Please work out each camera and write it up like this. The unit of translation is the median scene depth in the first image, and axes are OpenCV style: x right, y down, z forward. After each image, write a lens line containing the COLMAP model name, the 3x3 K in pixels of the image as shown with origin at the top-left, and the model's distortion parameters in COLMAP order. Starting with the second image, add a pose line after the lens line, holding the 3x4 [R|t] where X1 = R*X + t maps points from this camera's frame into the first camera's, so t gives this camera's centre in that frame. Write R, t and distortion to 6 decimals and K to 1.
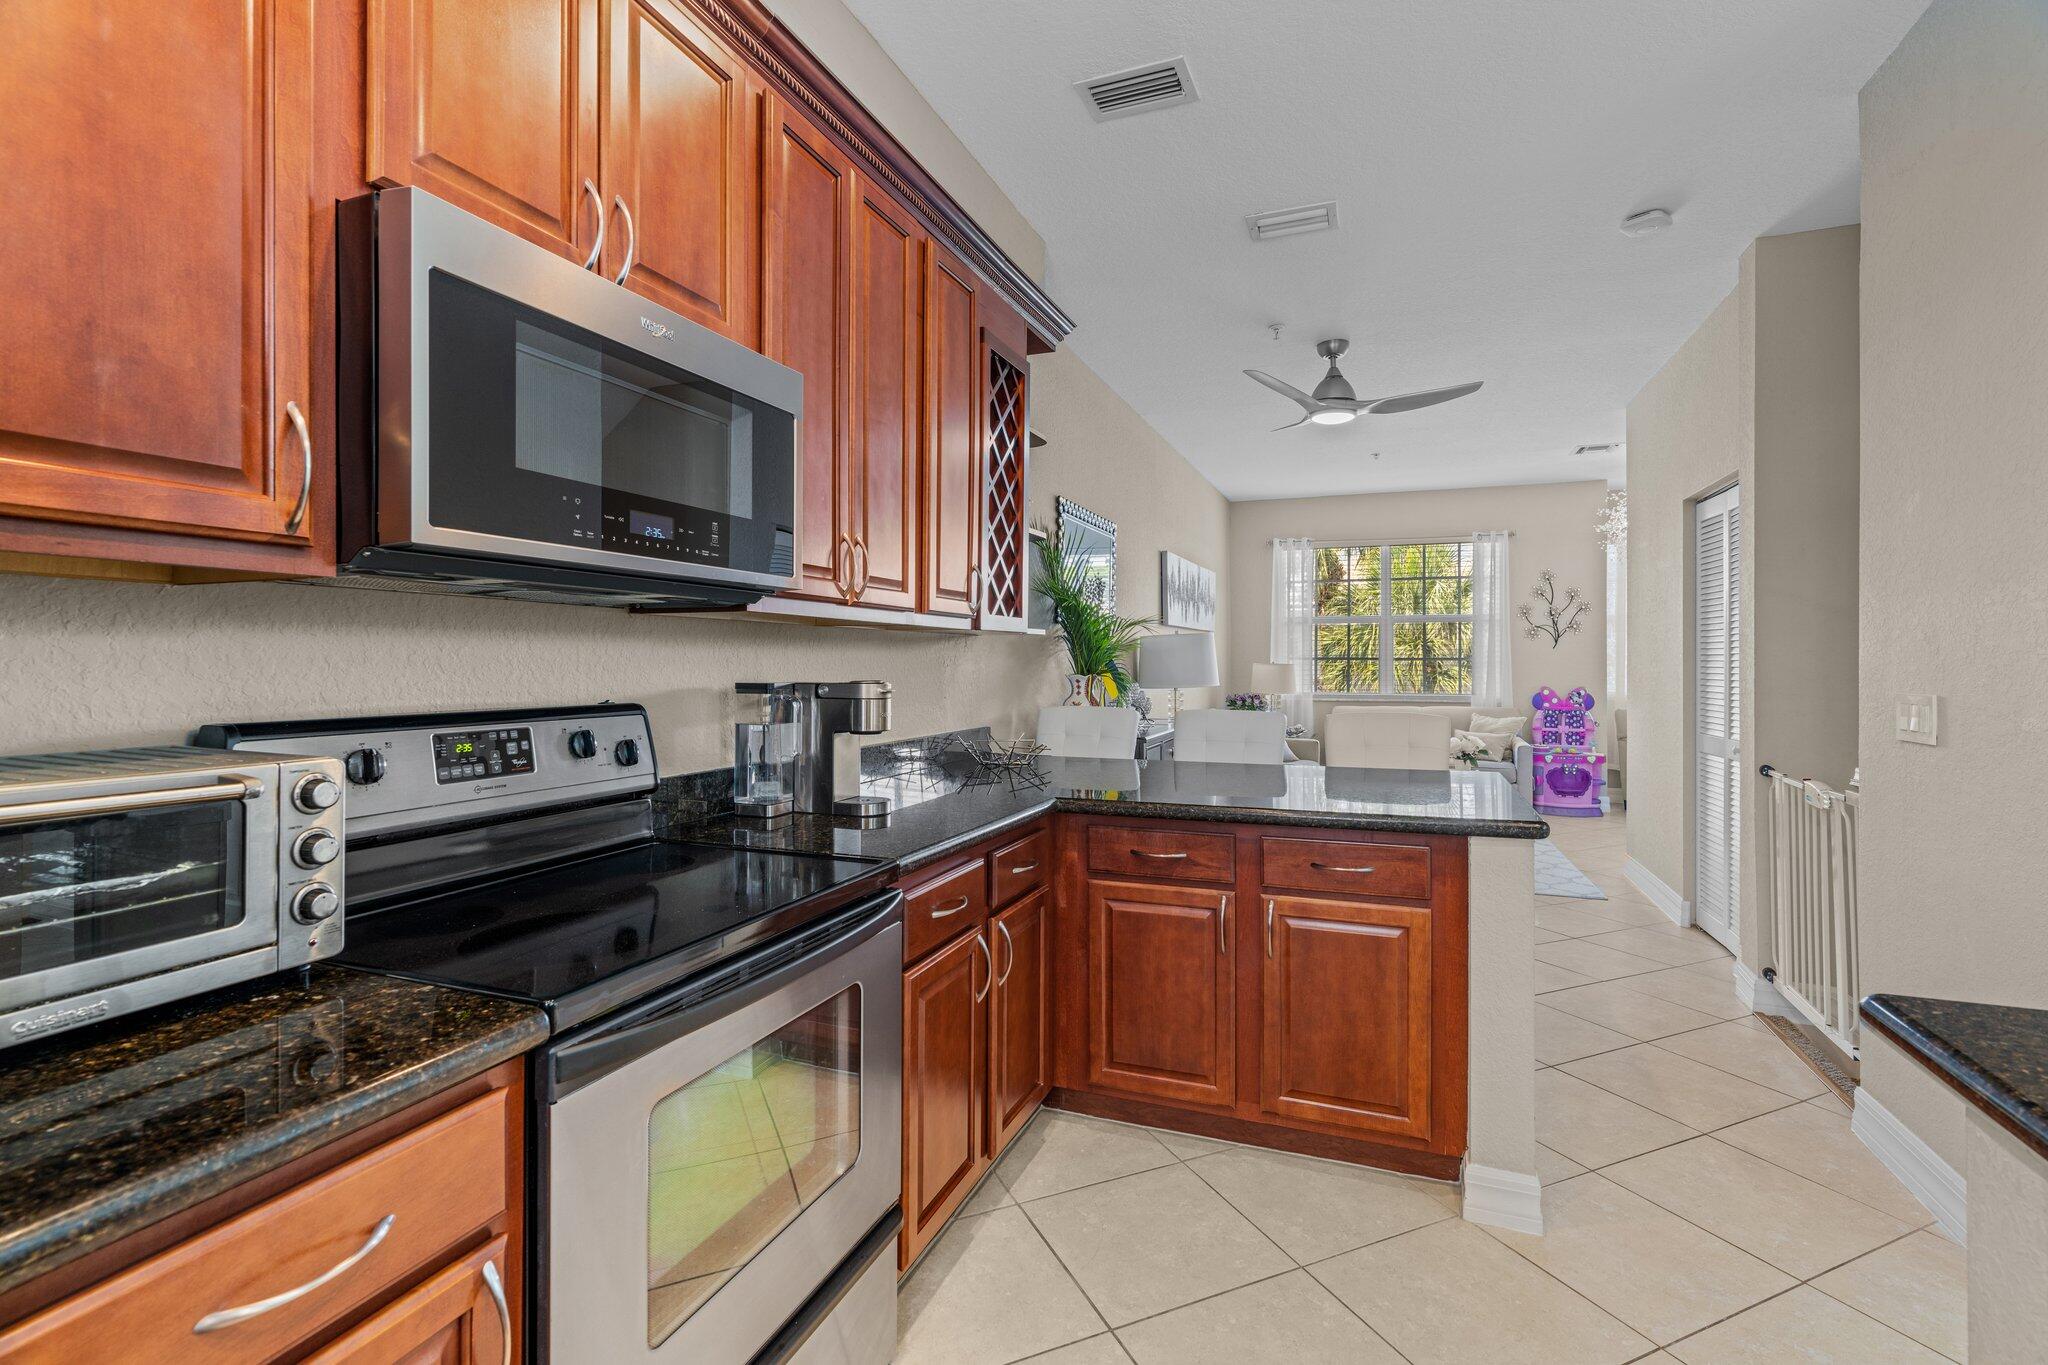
lens RADIAL K [[934.9, 0, 1028.9], [0, 934.9, 663.9], [0, 0, 1]] dist [-0.008958, 0.003256]
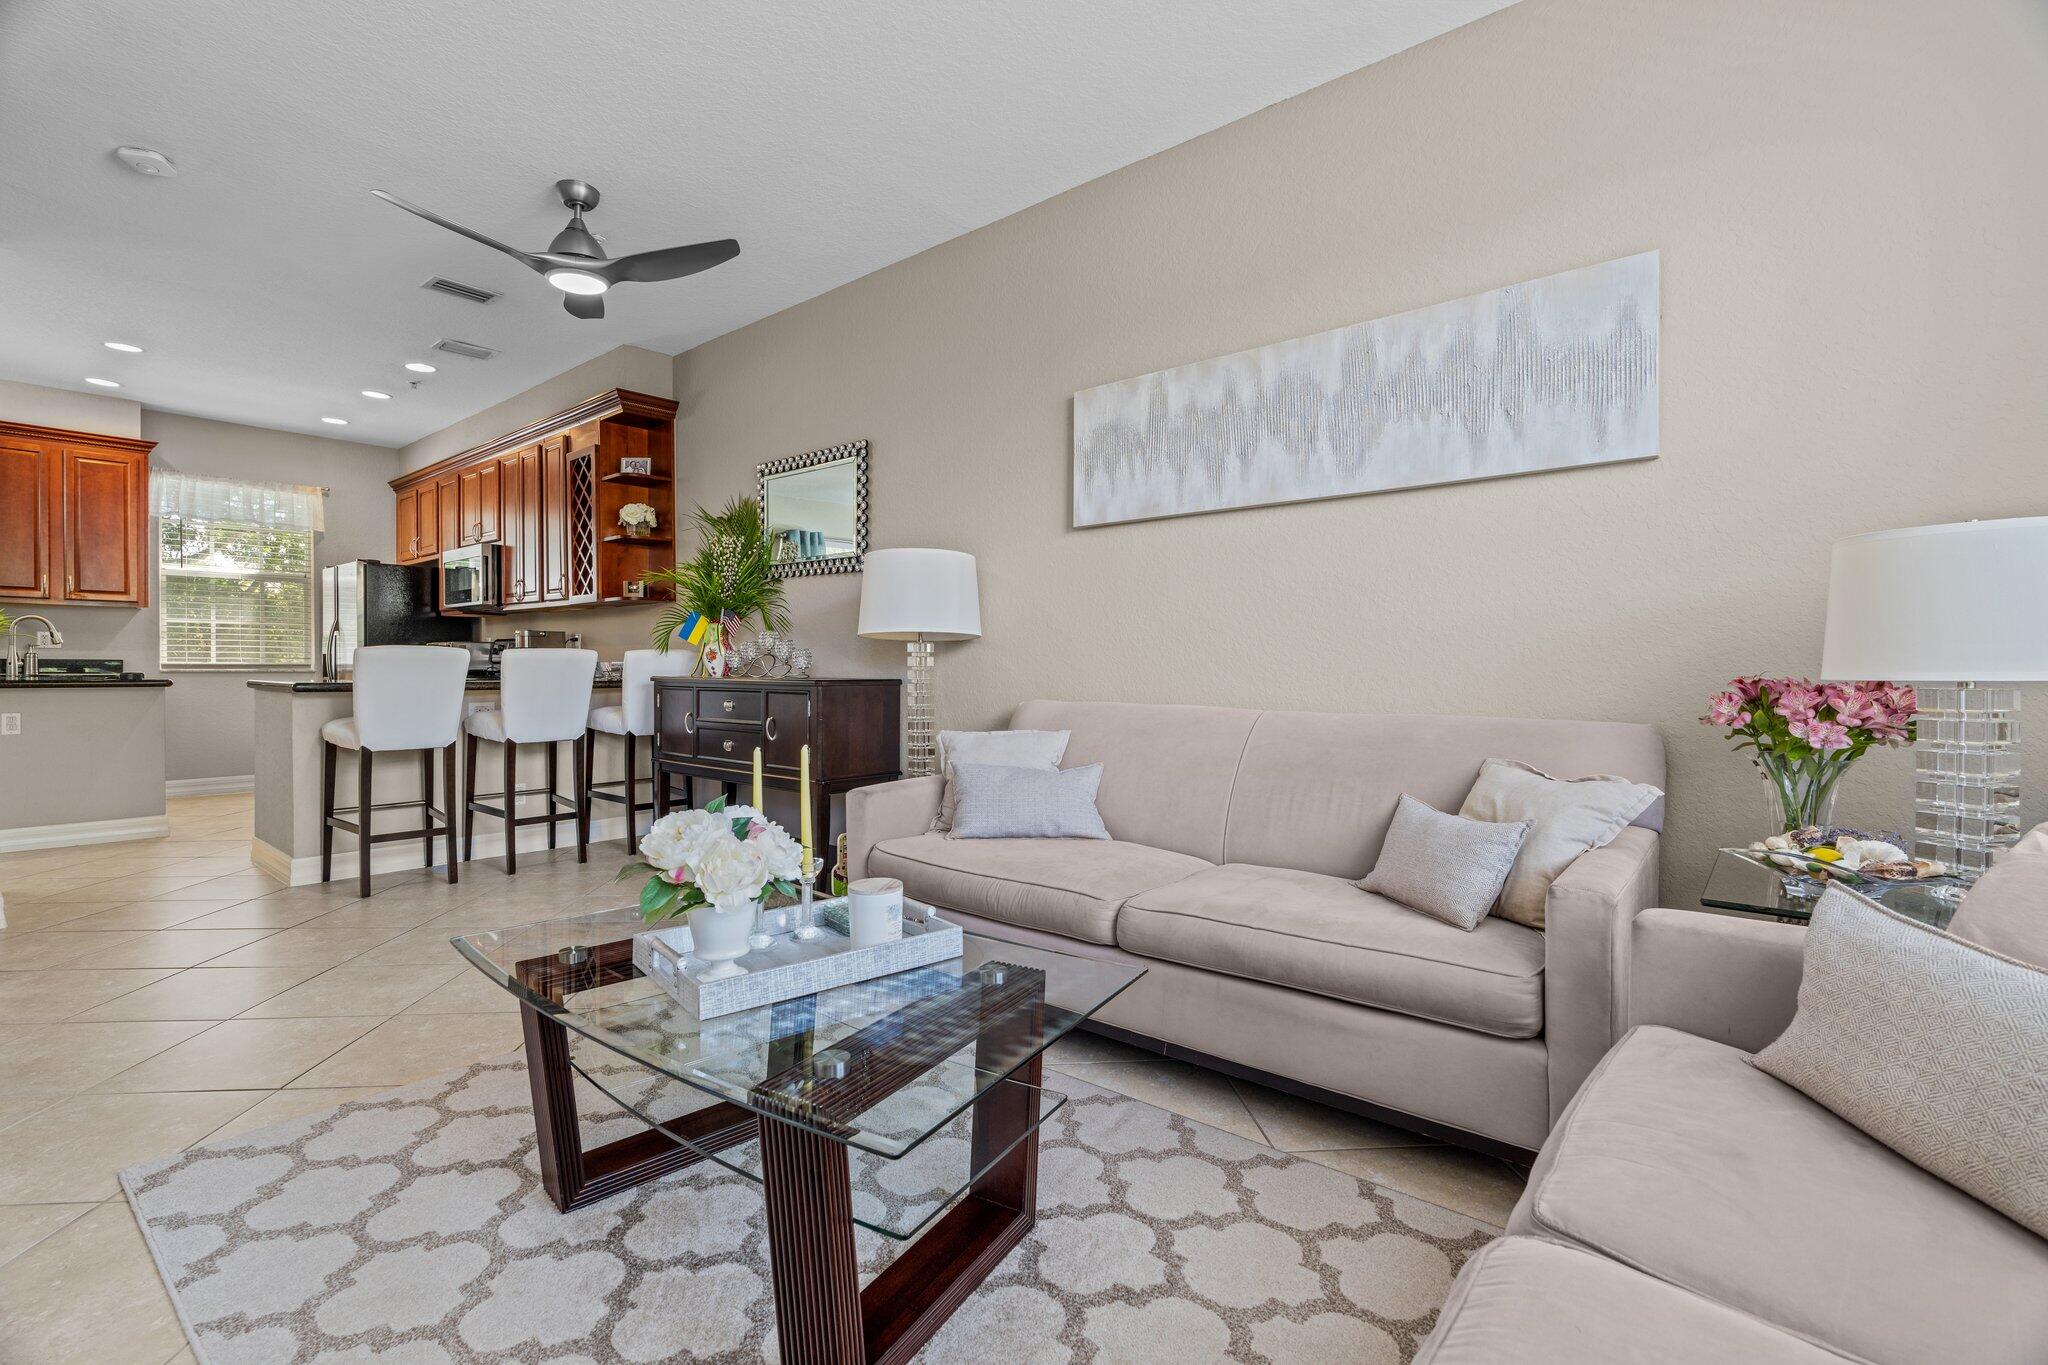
lens RADIAL K [[934.9, 0, 1026.9], [0, 934.9, 676.5], [0, 0, 1]] dist [-0.008958, 0.003256]
pose [[-0.333974, 0.005895, -0.942564, 0.532063], [-0.008062, 0.999926, 0.009111, 0.031986], [0.942548, 0.010641, -0.333902, 0.909297]]
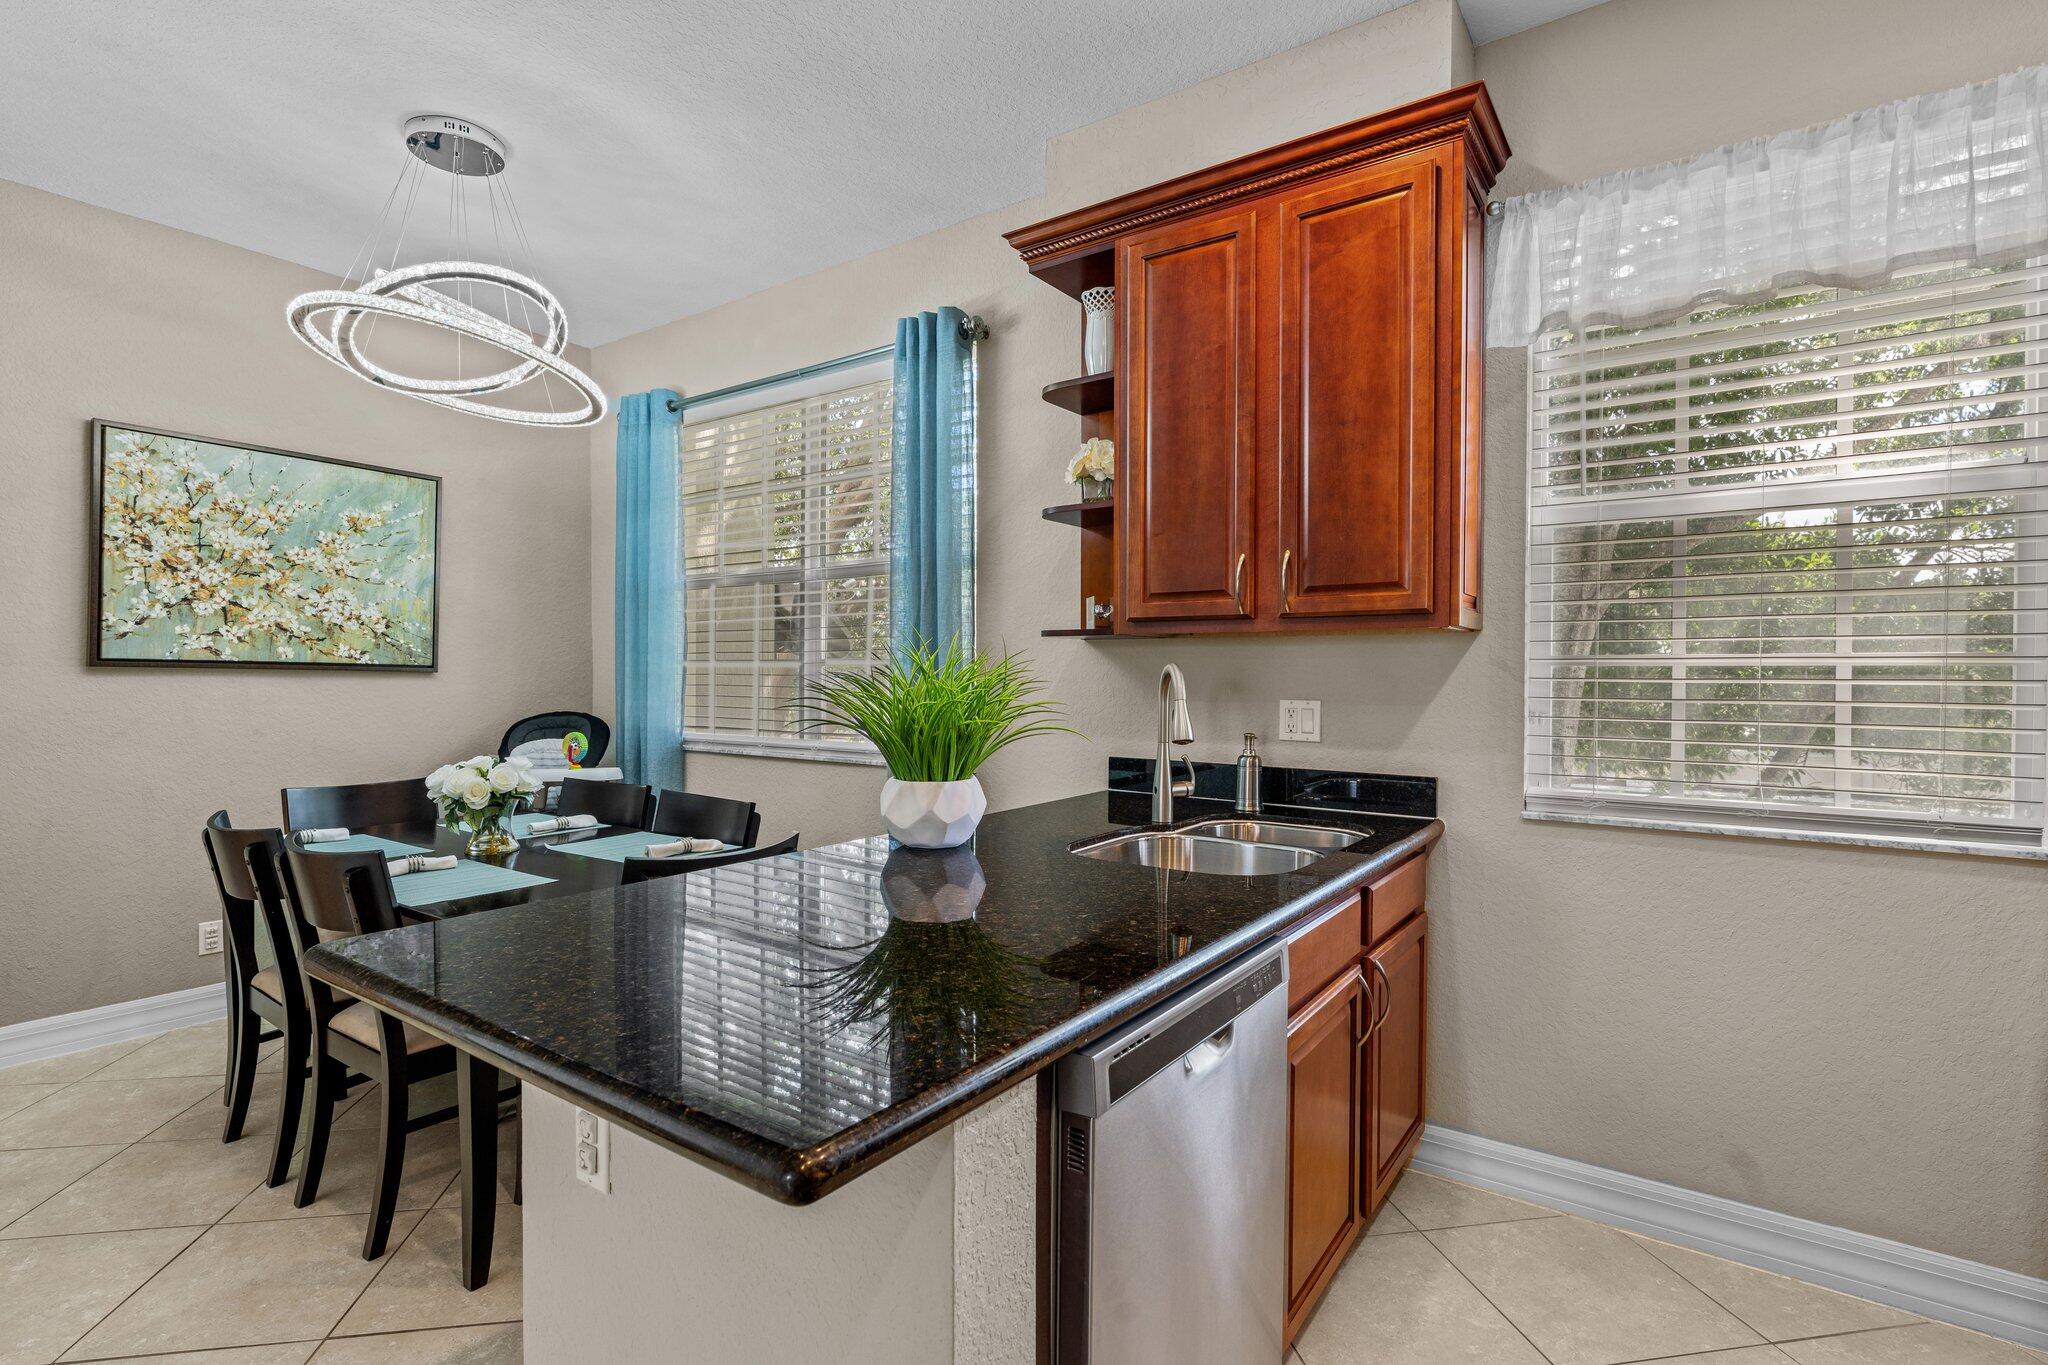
lens RADIAL K [[994.5, 0, 1012.3], [0, 994.5, 685.3], [0, 0, 1]] dist [-0.006733, 0.002354]
pose [[-0.970916, -0.012568, 0.239091, 0.070671], [-0.009702, 0.999866, 0.013161, -0.000671], [-0.239225, 0.010458, -0.970908, 0.202637]]
